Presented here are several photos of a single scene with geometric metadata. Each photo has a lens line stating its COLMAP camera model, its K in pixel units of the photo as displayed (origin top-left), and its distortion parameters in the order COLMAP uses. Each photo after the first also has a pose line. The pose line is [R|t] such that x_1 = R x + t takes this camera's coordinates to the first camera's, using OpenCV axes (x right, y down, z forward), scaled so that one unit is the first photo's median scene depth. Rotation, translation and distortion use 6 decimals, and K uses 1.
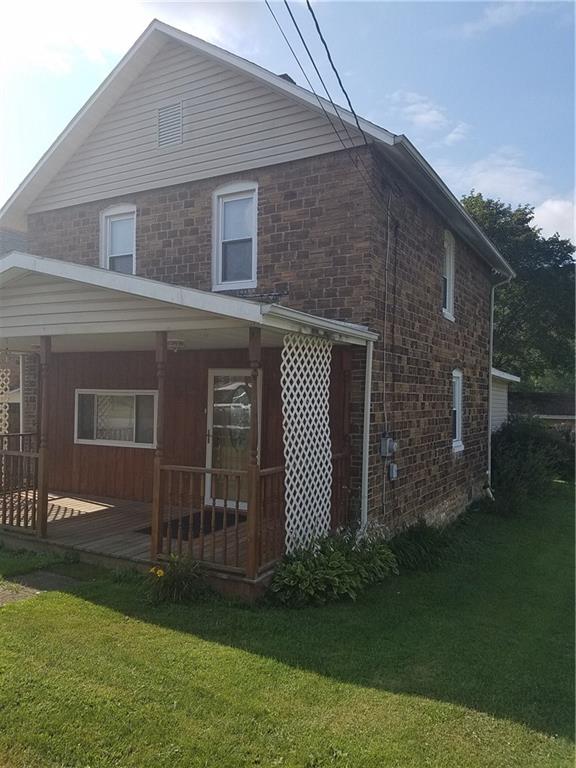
lens RADIAL K [[589.0, 0, 267.3], [0, 589.0, 384.9], [0, 0, 1]] dist [0.180646, -0.187234]
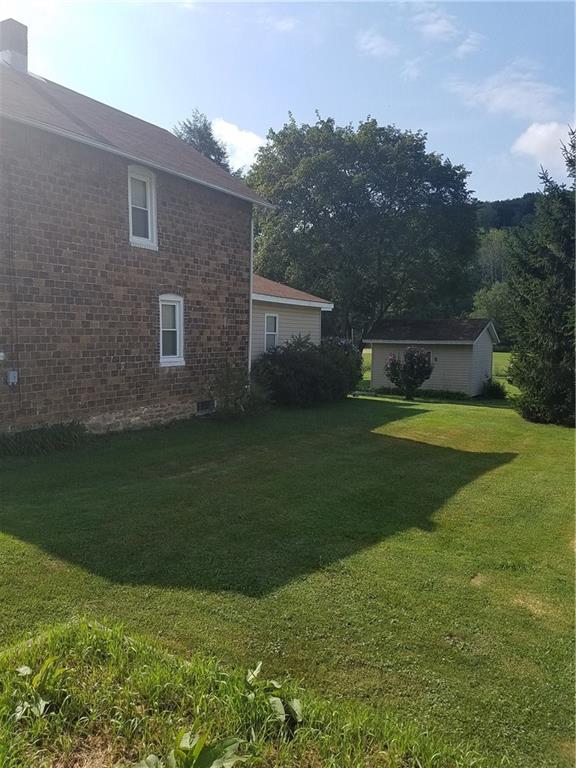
lens RADIAL K [[589.0, 0, 267.3], [0, 589.0, 384.9], [0, 0, 1]] dist [0.180646, -0.187234]
pose [[0.999588, -0.007670, -0.027661, 0.198907], [0.010663, 0.993903, 0.109738, 0.008816], [0.026651, -0.109988, 0.993576, -0.048302]]
